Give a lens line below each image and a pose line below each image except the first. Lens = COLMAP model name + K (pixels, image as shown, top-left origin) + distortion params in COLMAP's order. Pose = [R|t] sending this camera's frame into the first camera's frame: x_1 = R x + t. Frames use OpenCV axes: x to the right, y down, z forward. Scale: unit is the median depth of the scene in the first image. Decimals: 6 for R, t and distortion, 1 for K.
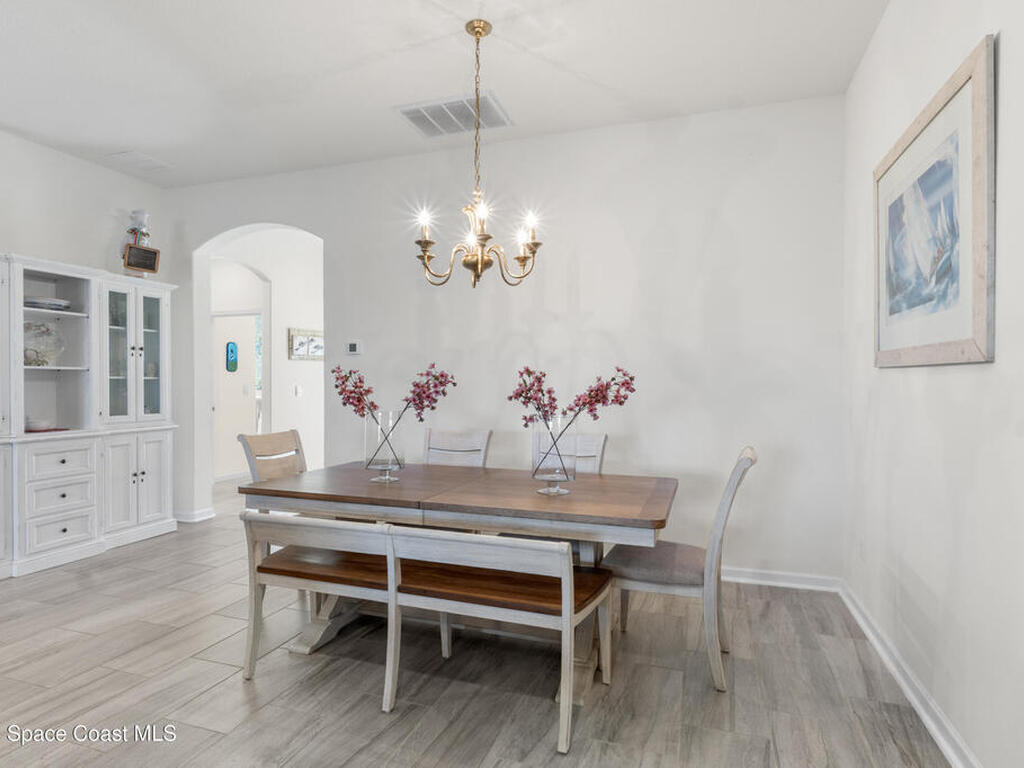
lens RADIAL K [[554.2, 0, 512.0], [0, 554.2, 384.0], [0, 0, 1]] dist [0.000627, -0.000142]
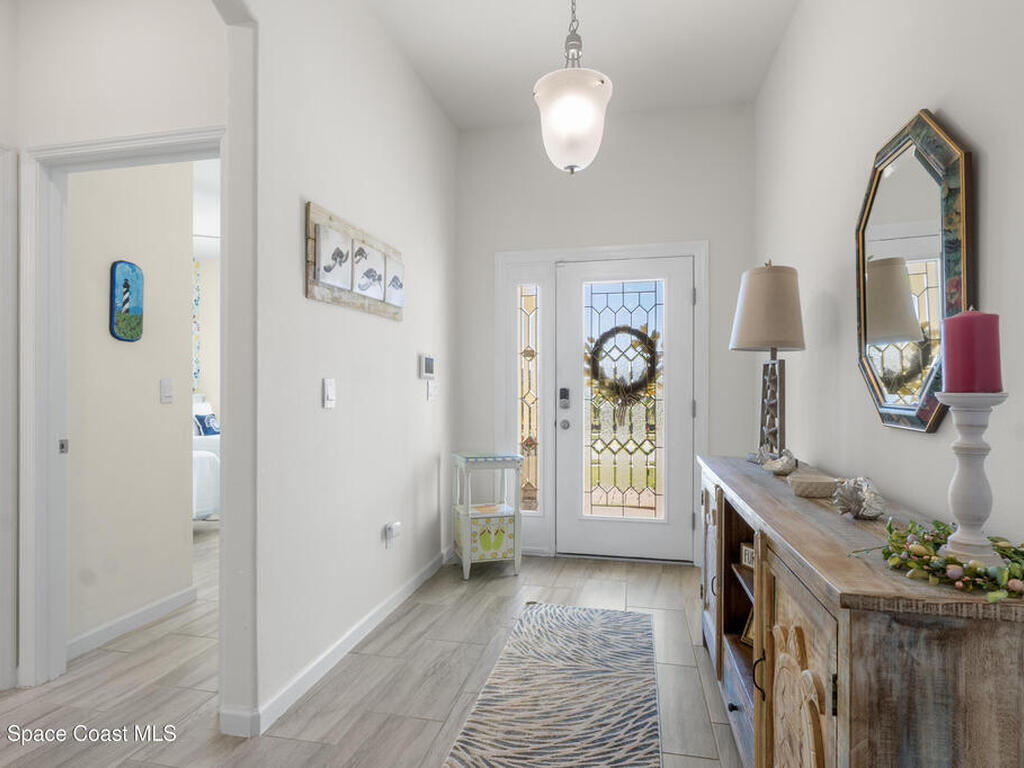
lens RADIAL K [[558.0, 0, 506.8], [0, 558.0, 369.2], [0, 0, 1]] dist [0.000229, 0.000010]
pose [[0.994538, 0.003500, 0.104320, -0.699960], [0.000618, 0.999223, -0.039419, 0.026263], [-0.104377, 0.039268, 0.993762, 1.453828]]
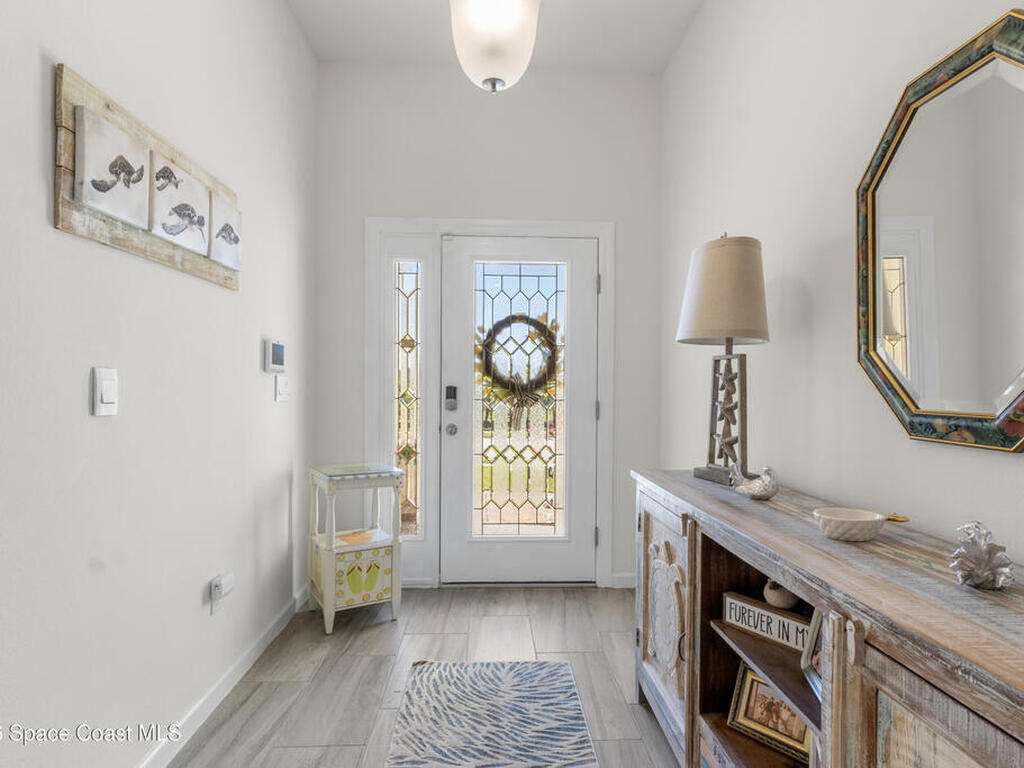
lens RADIAL K [[554.2, 0, 512.0], [0, 554.2, 384.0], [0, 0, 1]] dist [0.000627, -0.000142]
pose [[0.931667, 0.009021, 0.363201, -0.712495], [-0.006201, 0.999941, -0.008930, 0.024180], [-0.363260, 0.006068, 0.931668, 1.680308]]
